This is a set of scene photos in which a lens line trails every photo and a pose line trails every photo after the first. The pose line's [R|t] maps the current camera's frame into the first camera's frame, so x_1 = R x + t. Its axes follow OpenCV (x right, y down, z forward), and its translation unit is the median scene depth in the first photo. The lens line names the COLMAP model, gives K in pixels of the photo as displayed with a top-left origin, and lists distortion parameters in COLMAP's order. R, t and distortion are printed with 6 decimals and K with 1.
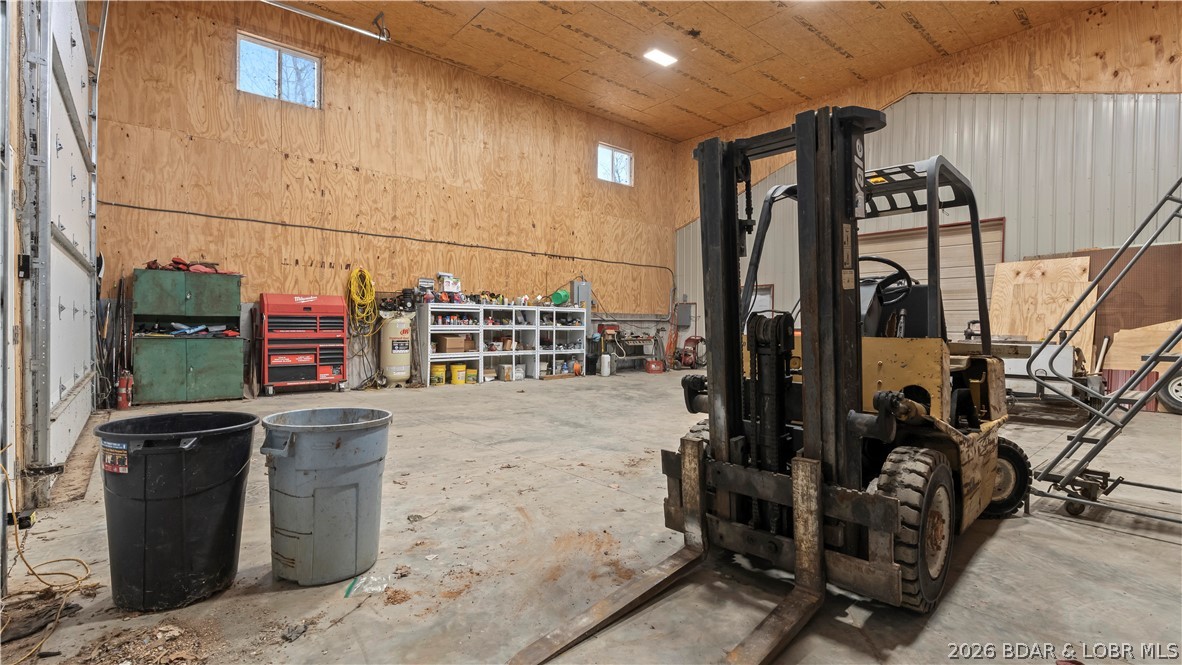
lens RADIAL K [[531.2, 0, 586.1], [0, 531.2, 334.1], [0, 0, 1]] dist [-0.011451, 0.004395]
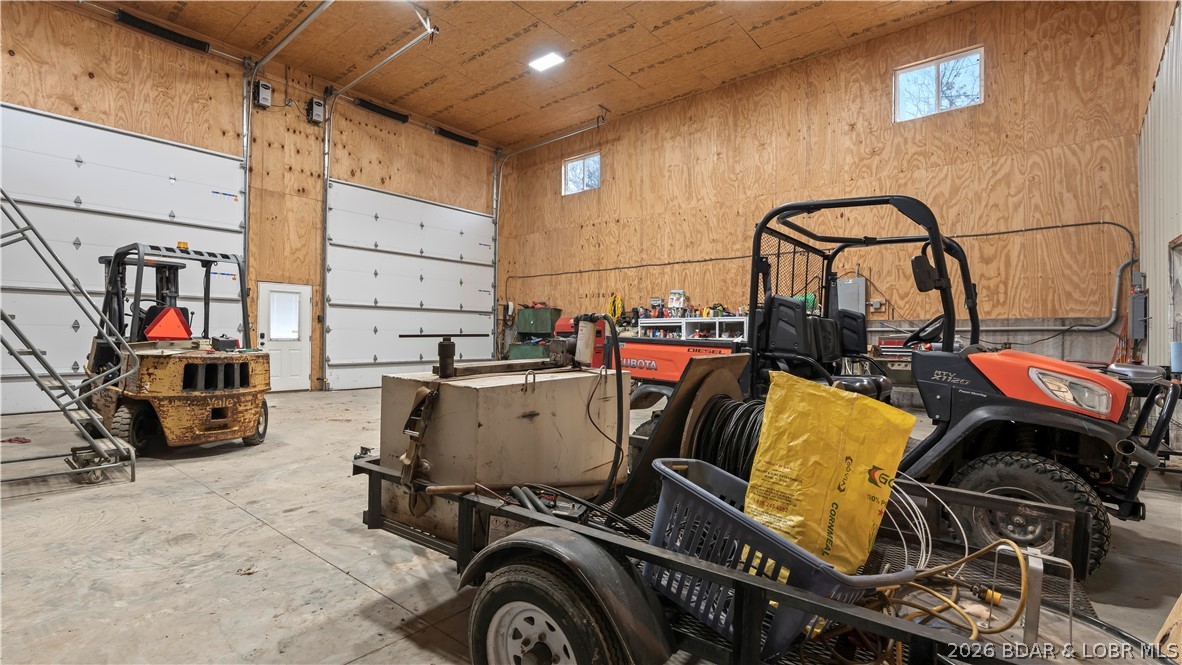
lens RADIAL K [[531.2, 0, 586.1], [0, 531.2, 334.1], [0, 0, 1]] dist [-0.011451, 0.004395]
pose [[0.168400, -0.009382, -0.985674, 0.810219], [-0.021345, 0.999686, -0.013162, -0.007045], [0.985488, 0.023256, 0.168146, 0.656559]]
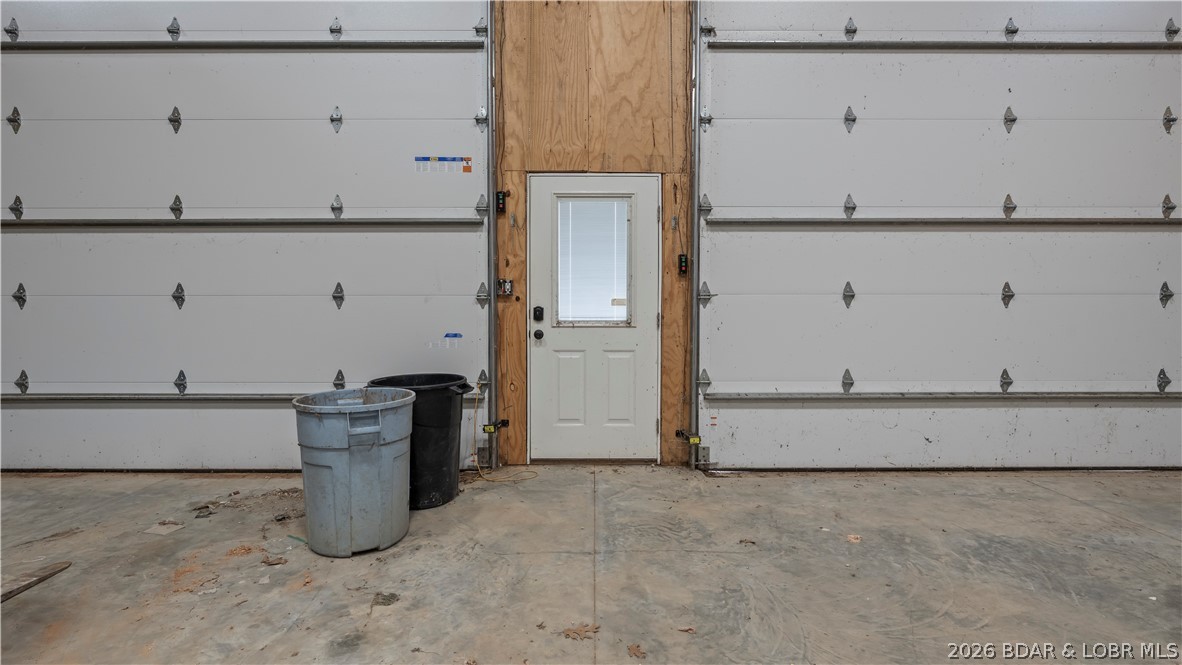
lens RADIAL K [[531.2, 0, 586.1], [0, 531.2, 334.1], [0, 0, 1]] dist [-0.011451, 0.004395]
pose [[-0.646285, 0.015664, -0.762935, 0.003954], [-0.015462, 0.999315, 0.033615, -0.002781], [0.762939, 0.033521, -0.645601, 0.500545]]
